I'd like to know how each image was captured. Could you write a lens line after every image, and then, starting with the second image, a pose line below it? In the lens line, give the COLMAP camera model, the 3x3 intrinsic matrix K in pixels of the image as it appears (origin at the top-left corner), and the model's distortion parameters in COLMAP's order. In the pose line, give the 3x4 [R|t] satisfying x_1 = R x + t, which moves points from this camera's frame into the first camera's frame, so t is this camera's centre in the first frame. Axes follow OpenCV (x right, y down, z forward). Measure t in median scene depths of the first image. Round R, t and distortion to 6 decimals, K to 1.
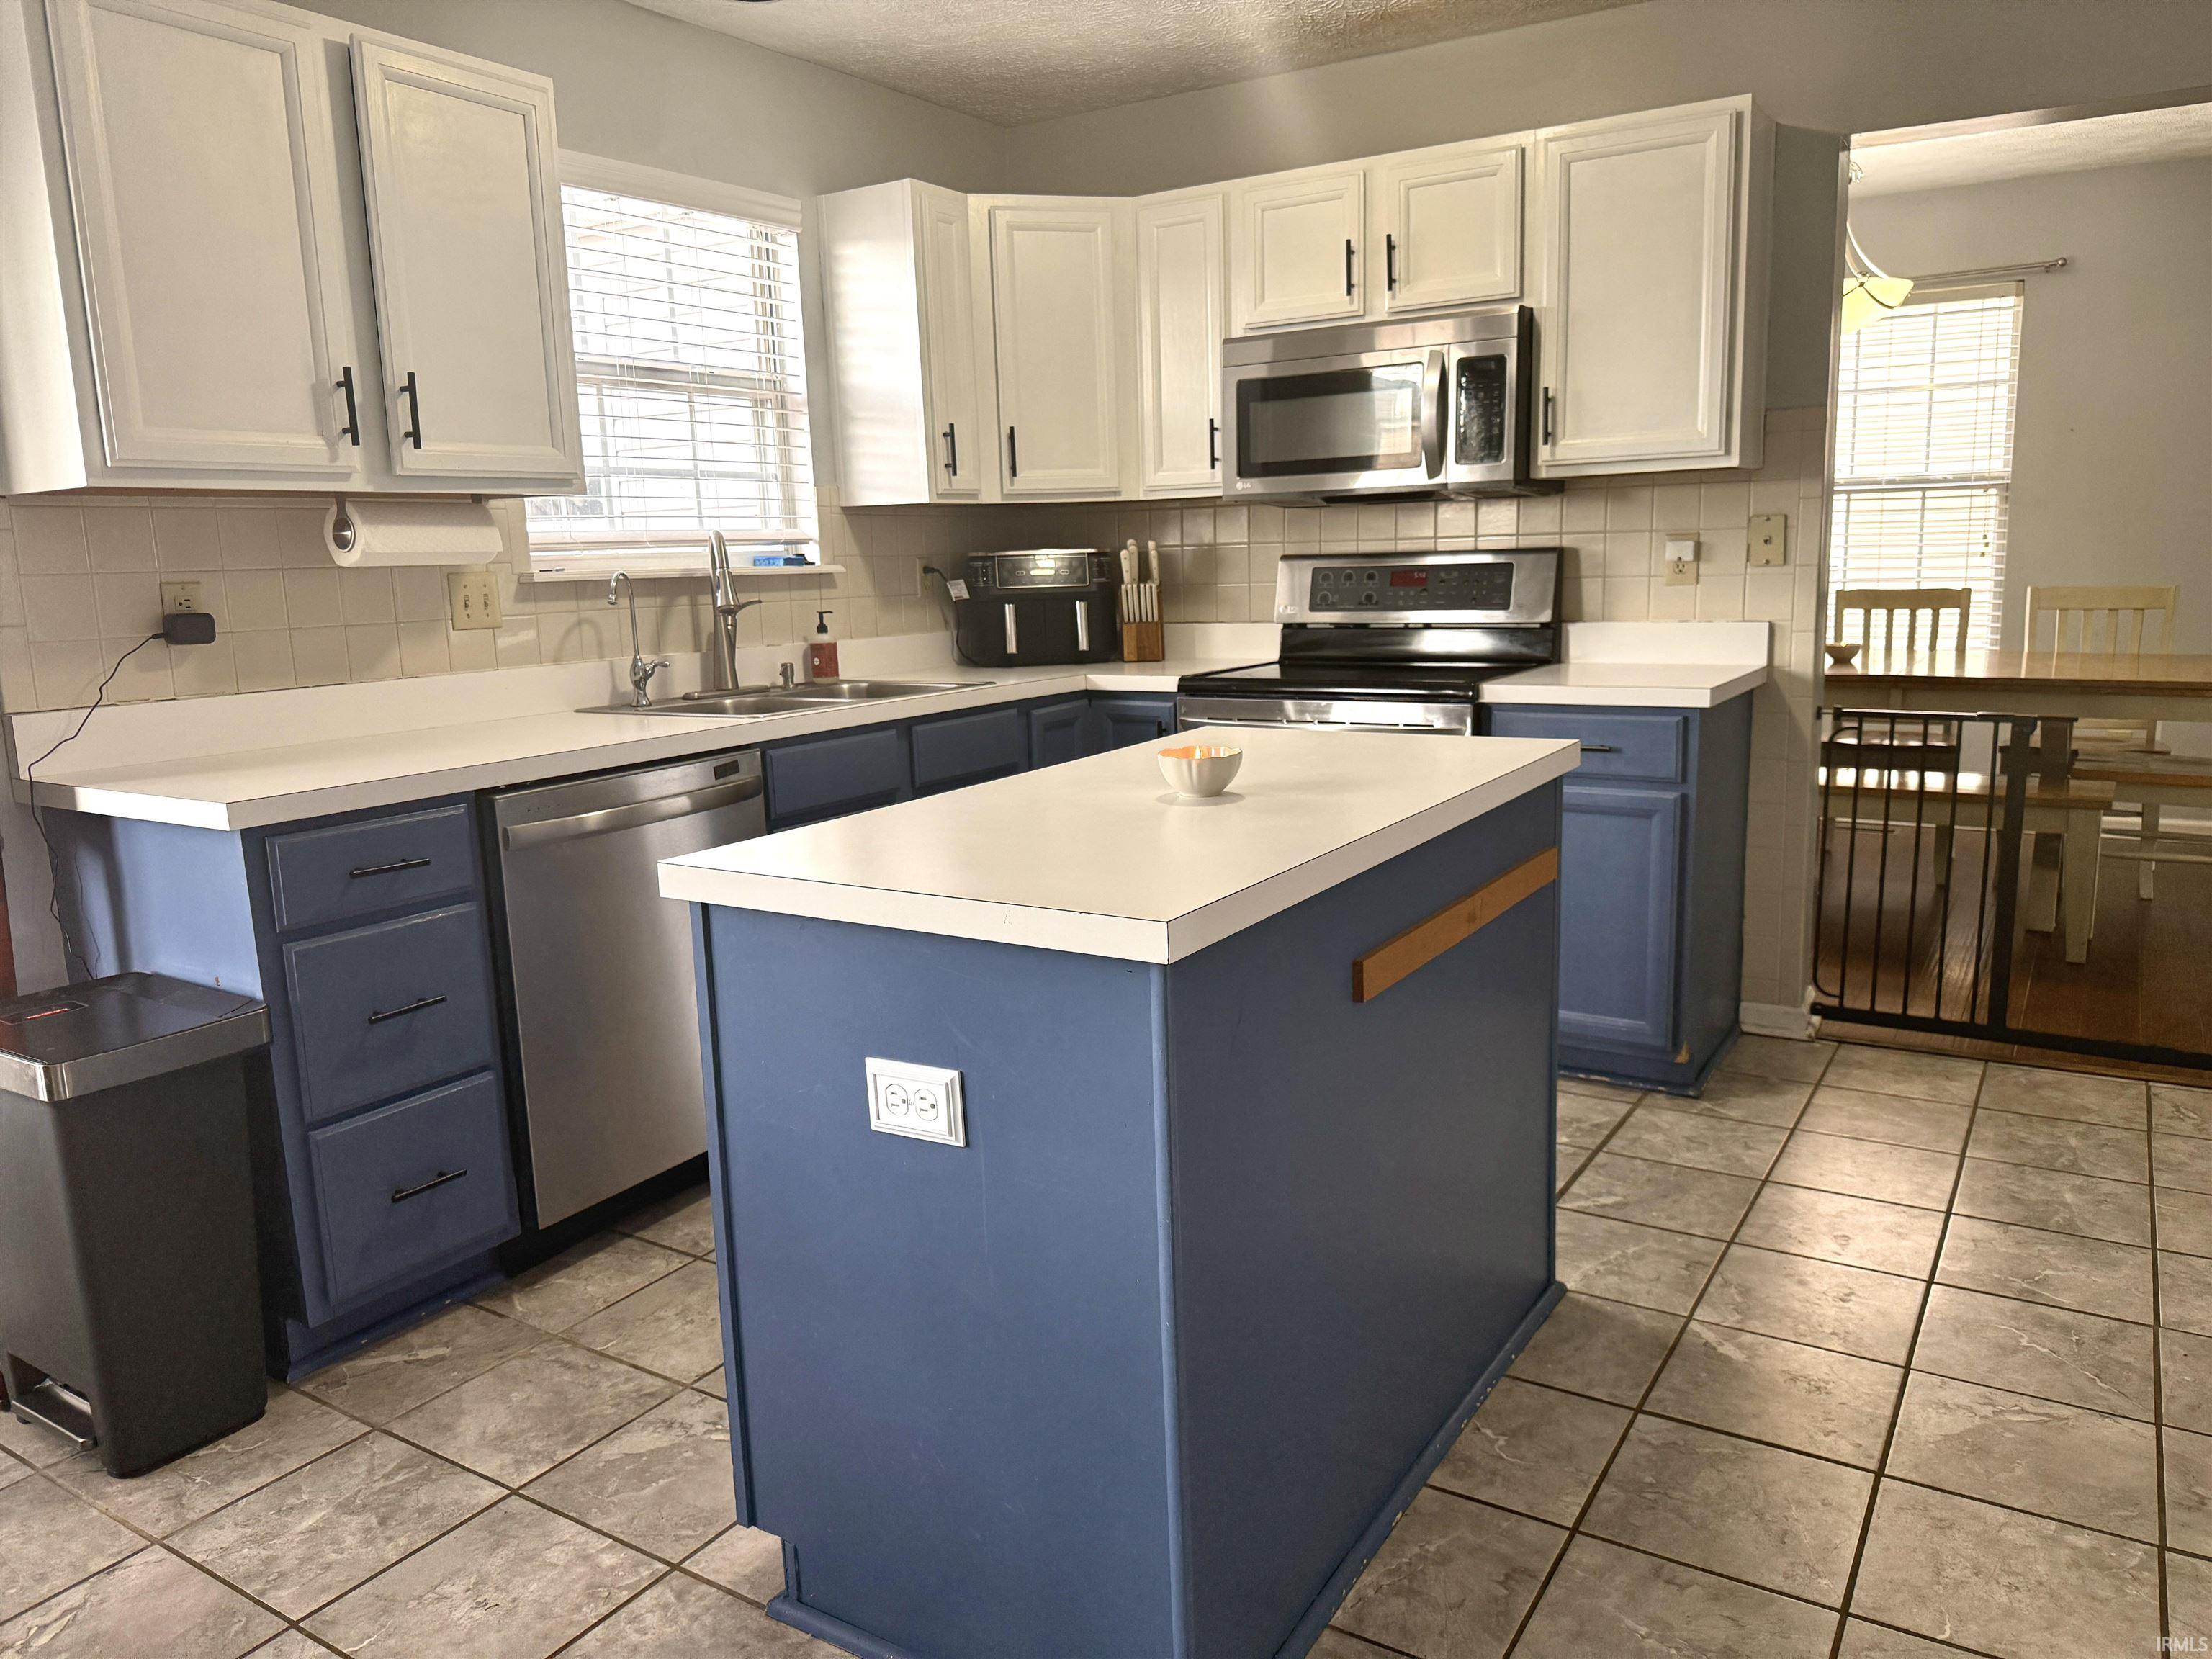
lens RADIAL K [[1562.2, 0, 1121.8], [0, 1562.2, 833.1], [0, 0, 1]] dist [0.045631, -0.053321]
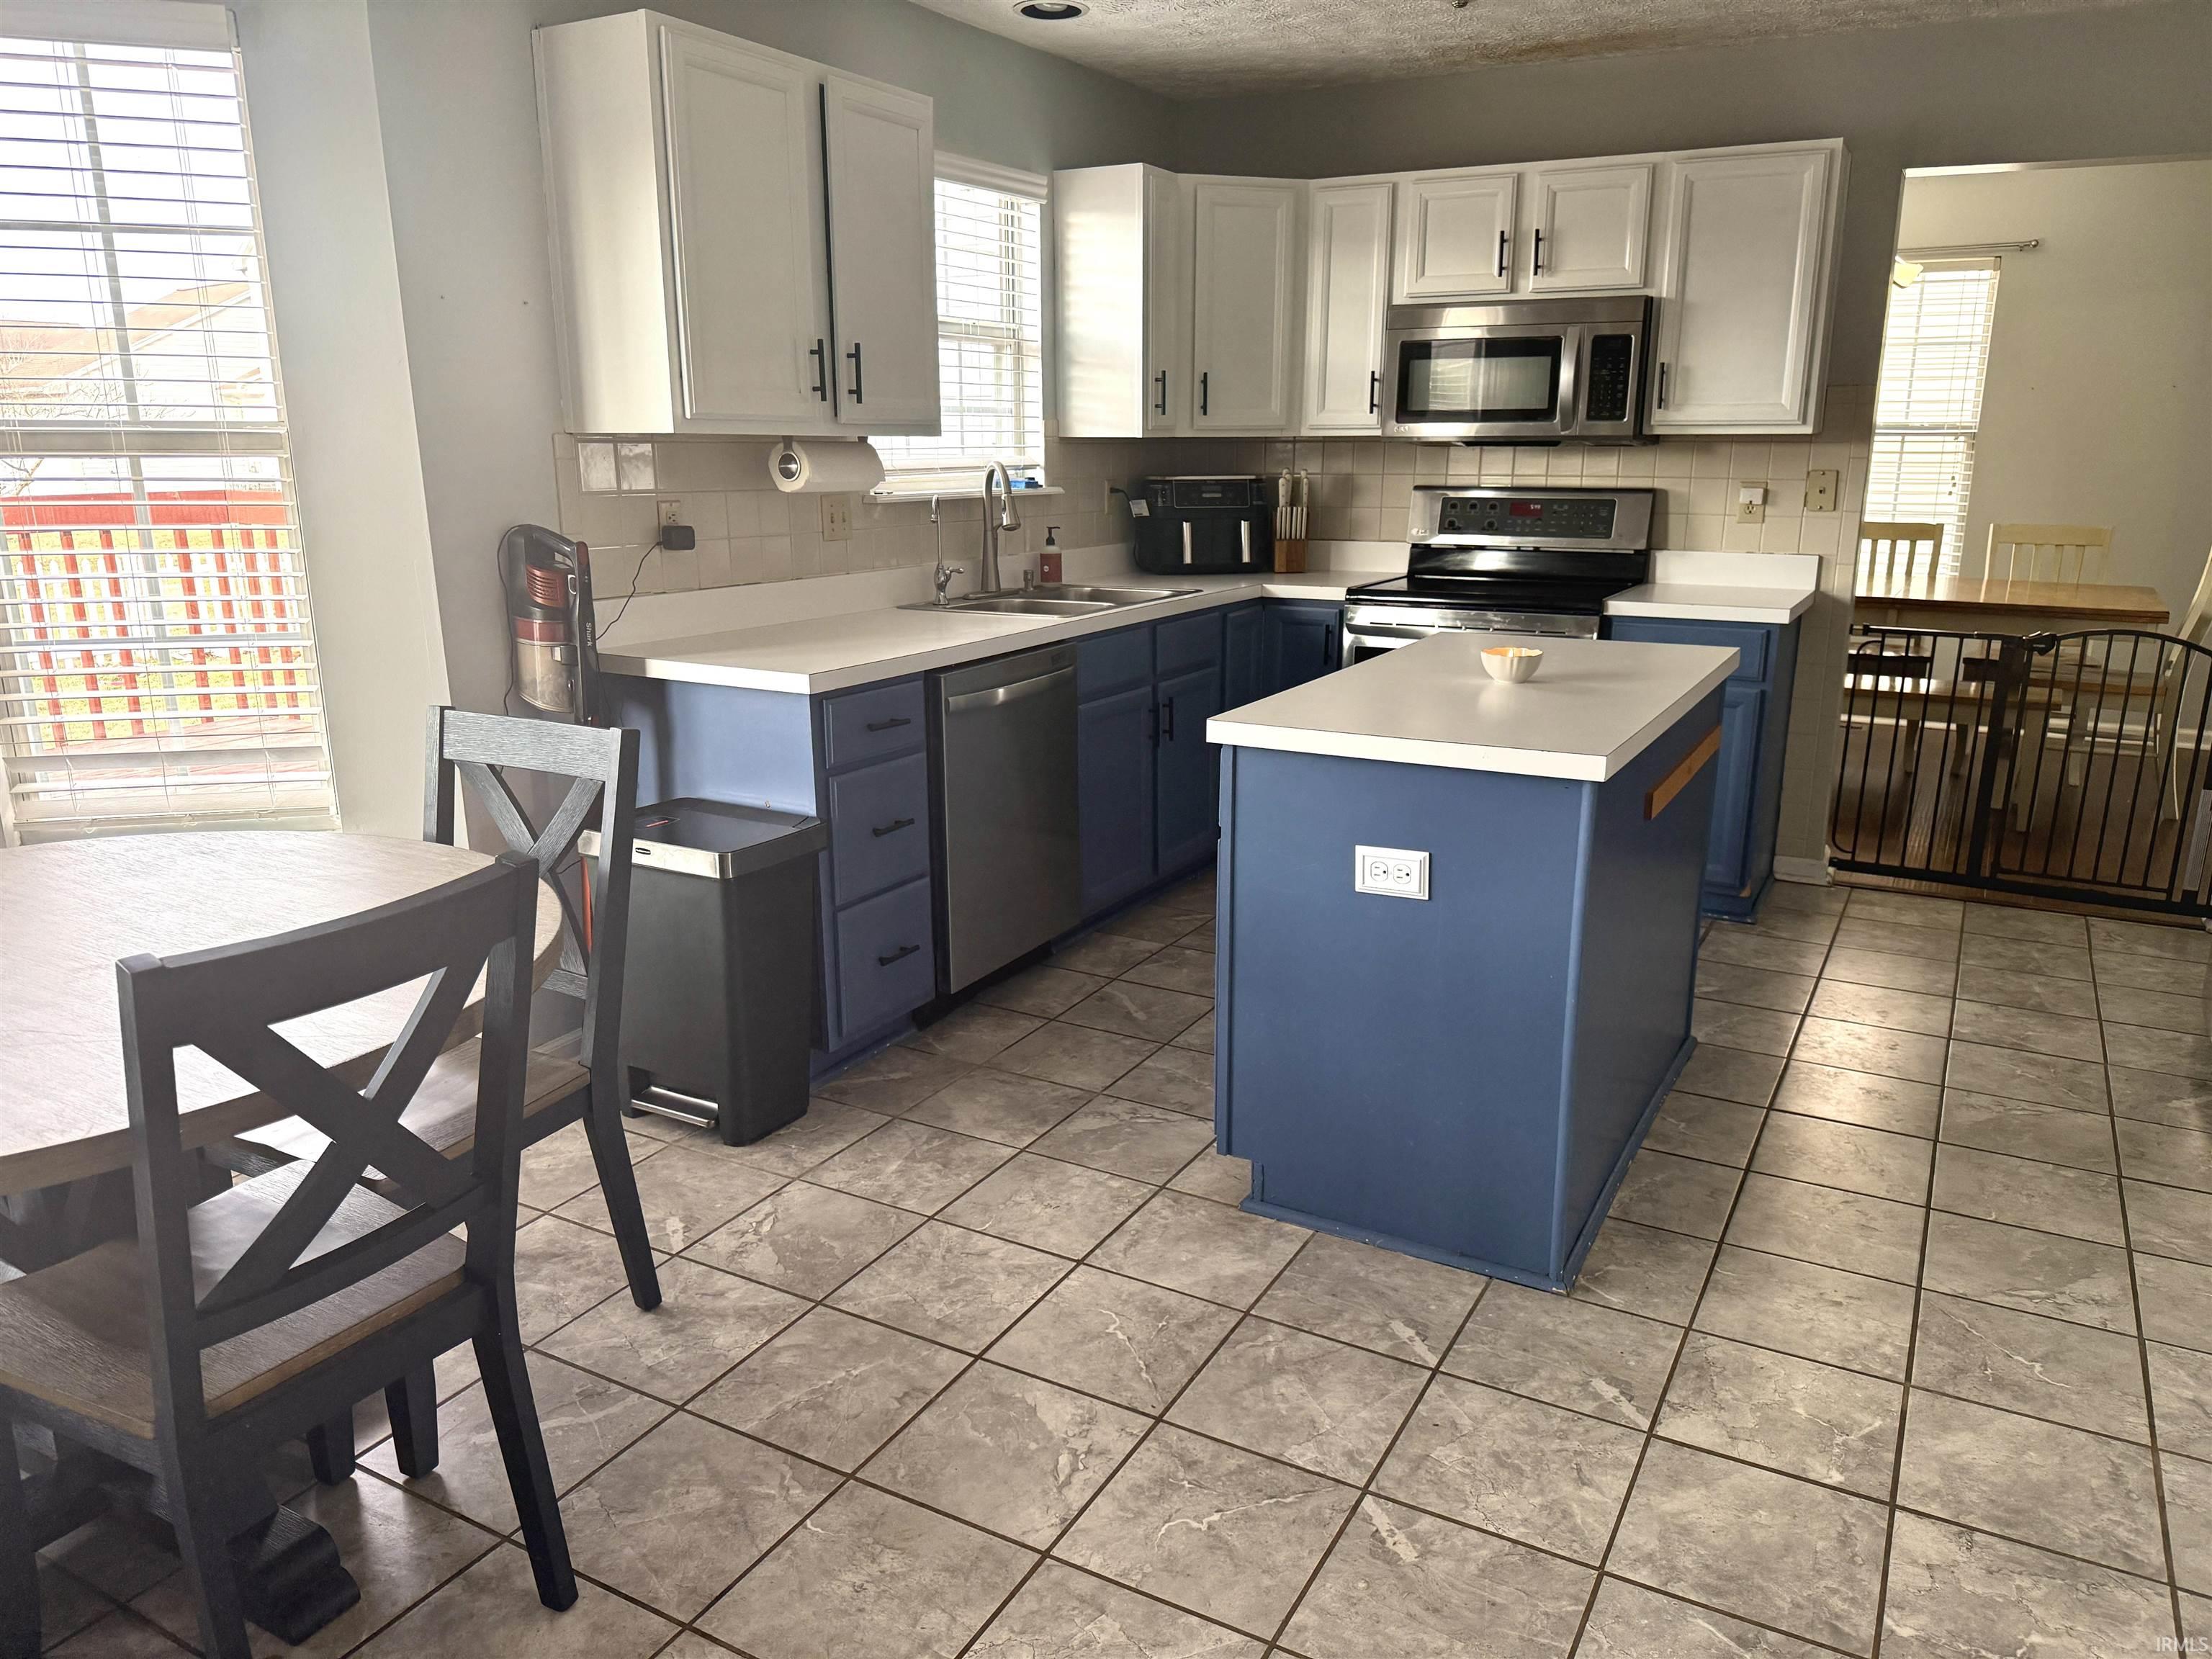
lens RADIAL K [[1571.3, 0, 1097.1], [0, 1571.3, 862.3], [0, 0, 1]] dist [0.058144, -0.077943]
pose [[0.998230, 0.014980, 0.057560, -0.235987], [-0.019832, 0.996211, 0.084674, 0.014785], [-0.056074, -0.085665, 0.994745, -0.255035]]
